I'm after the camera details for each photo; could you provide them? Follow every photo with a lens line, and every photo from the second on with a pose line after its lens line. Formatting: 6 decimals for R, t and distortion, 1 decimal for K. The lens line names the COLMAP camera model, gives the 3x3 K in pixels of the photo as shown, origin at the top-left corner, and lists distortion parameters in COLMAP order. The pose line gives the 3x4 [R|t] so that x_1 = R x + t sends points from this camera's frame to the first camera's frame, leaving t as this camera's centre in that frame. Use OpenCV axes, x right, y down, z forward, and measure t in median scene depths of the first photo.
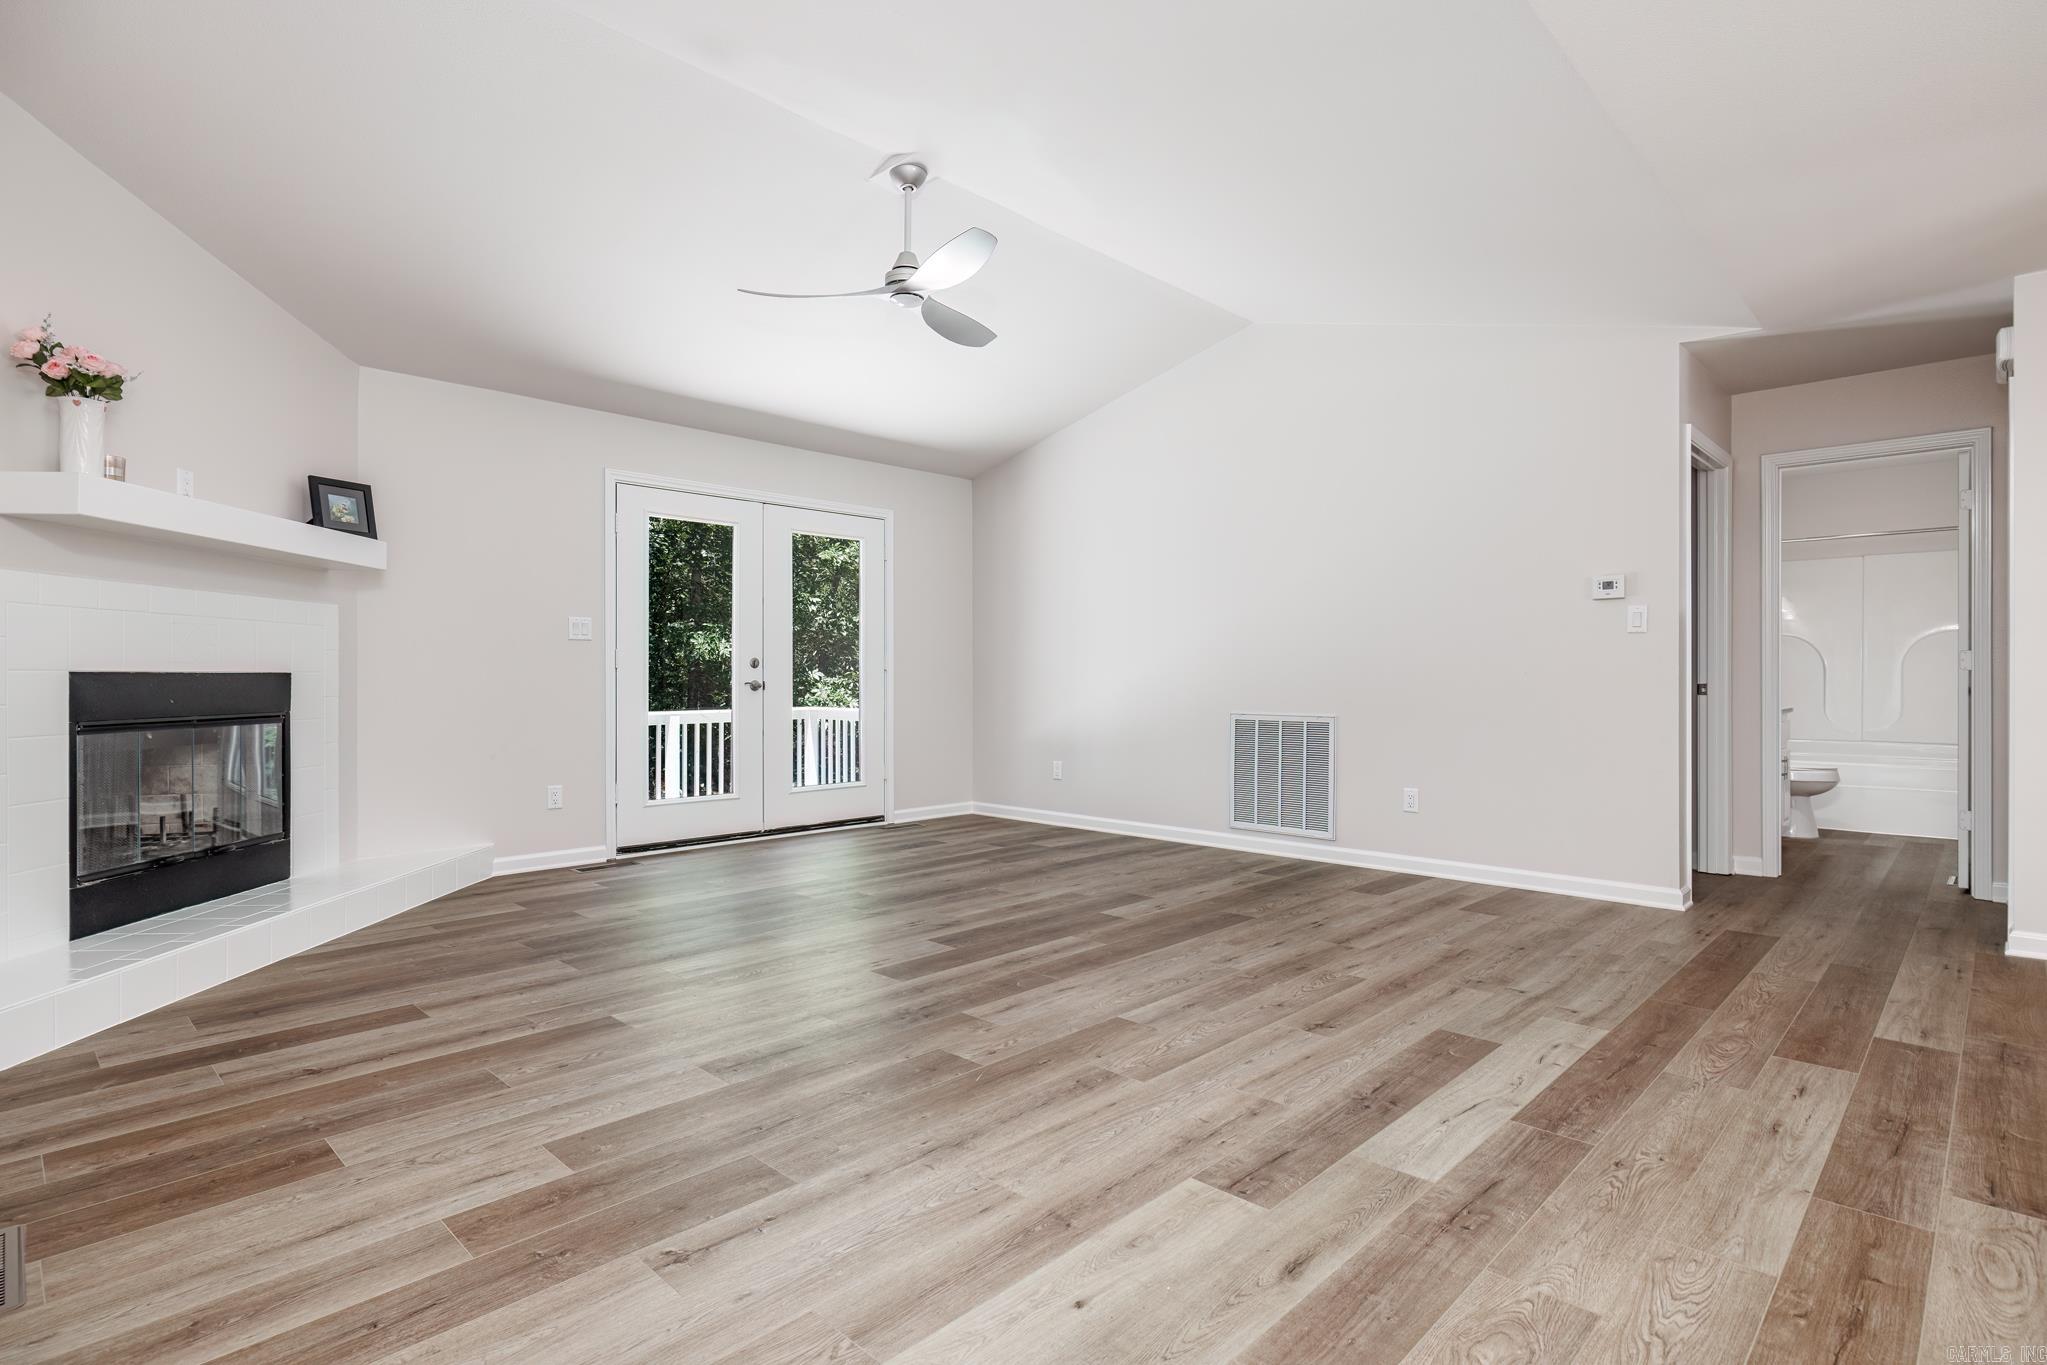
lens RADIAL K [[1031.7, 0, 1033.5], [0, 1031.7, 675.1], [0, 0, 1]] dist [-0.004311, 0.002078]
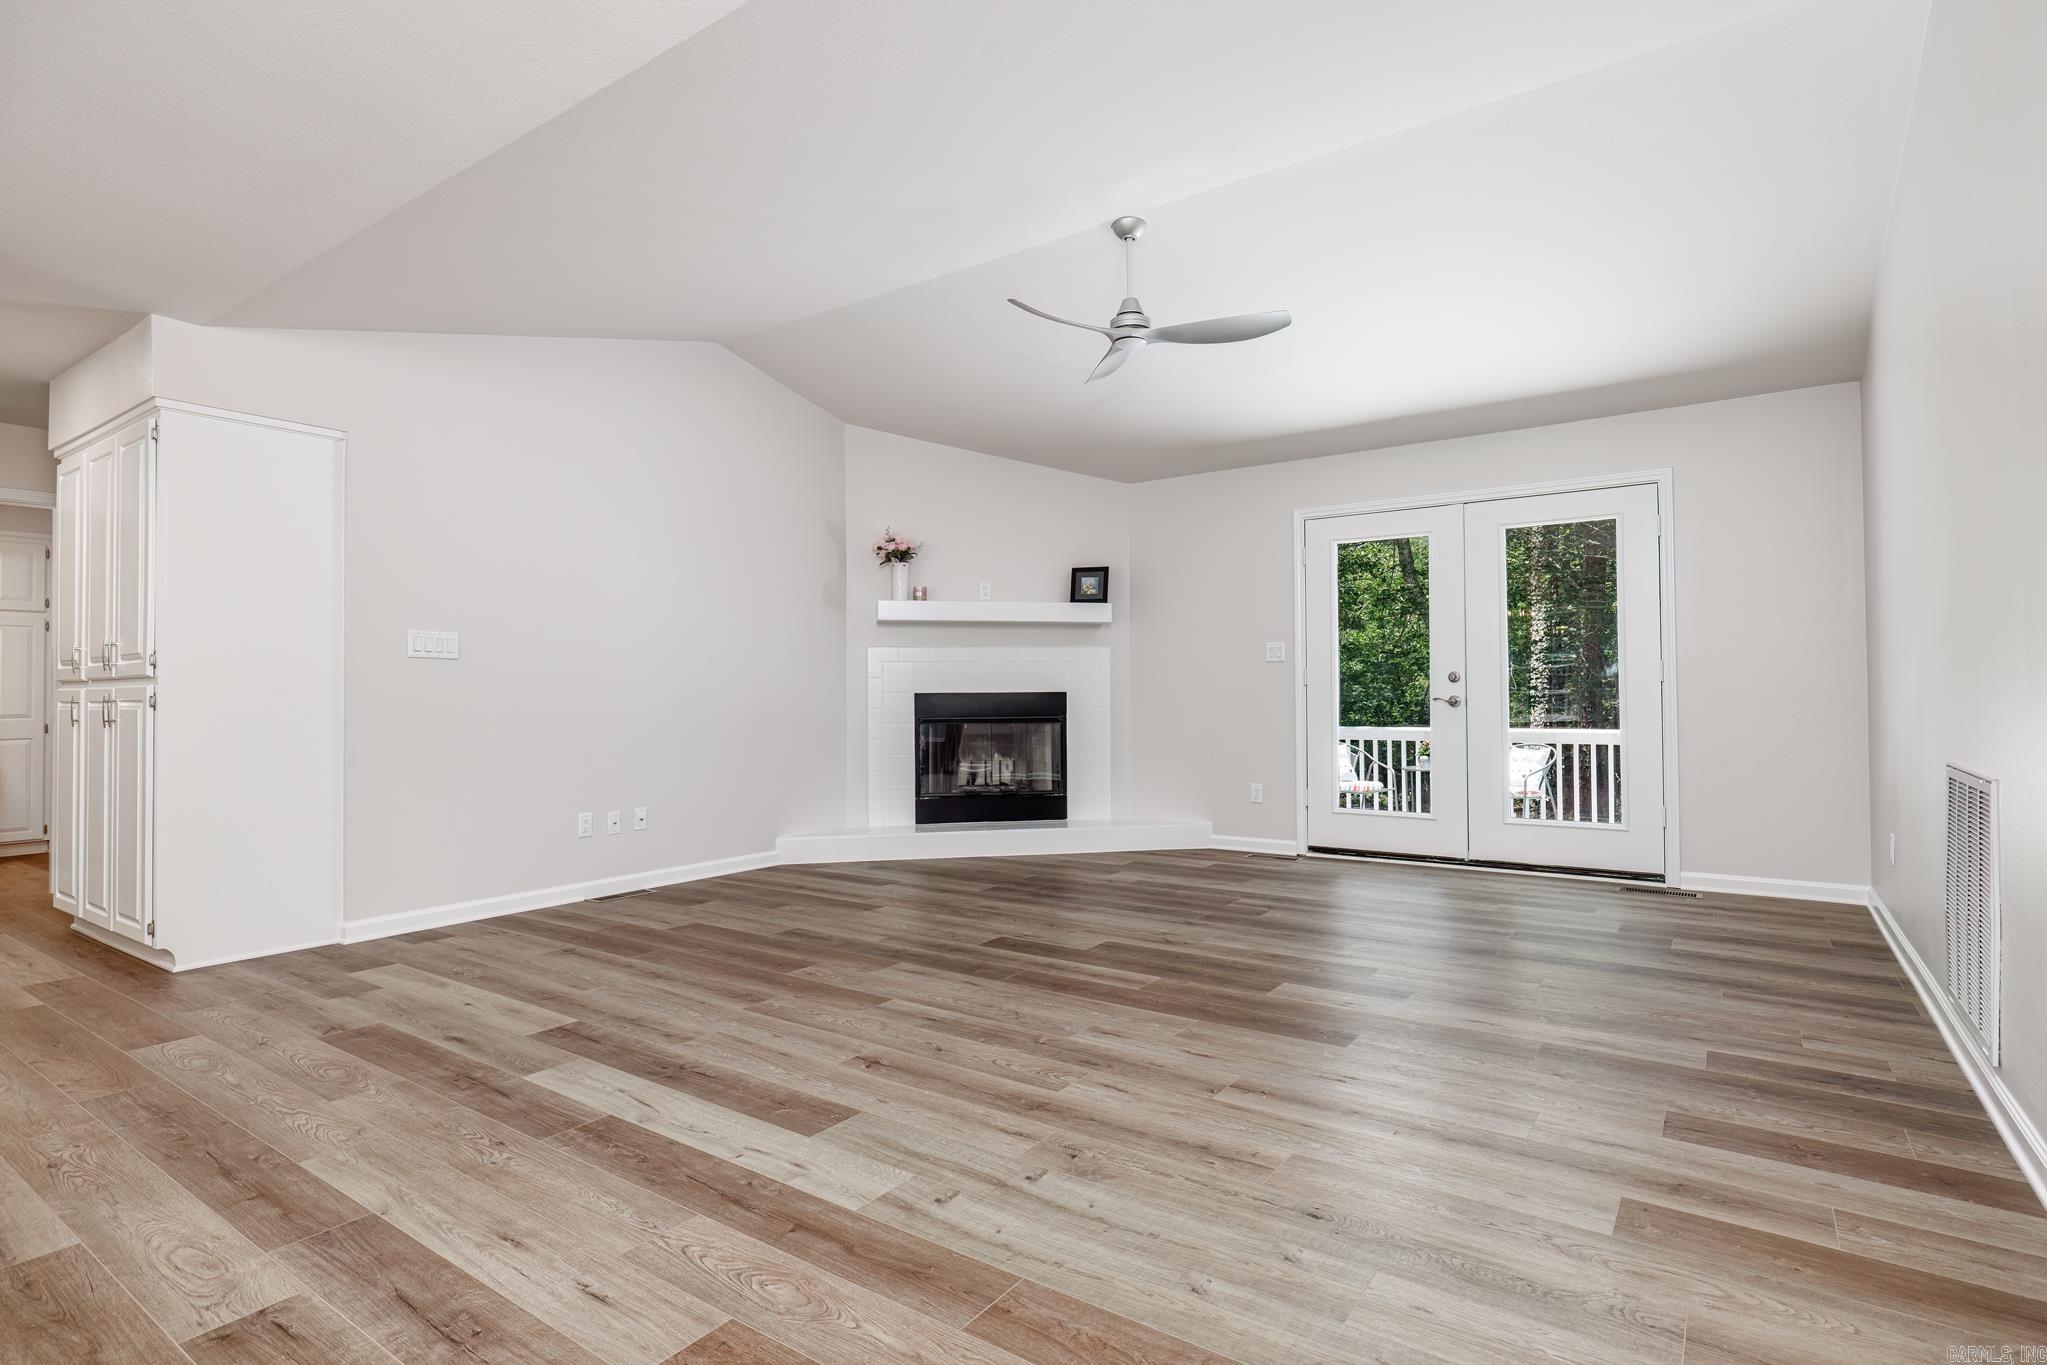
lens RADIAL K [[1032.9, 0, 1019.8], [0, 1032.9, 675.5], [0, 0, 1]] dist [-0.008082, 0.001933]
pose [[0.142438, -0.019000, -0.989621, 1.195995], [0.008141, 0.999804, -0.018024, -0.000071], [0.989770, -0.005489, 0.142565, 0.957147]]
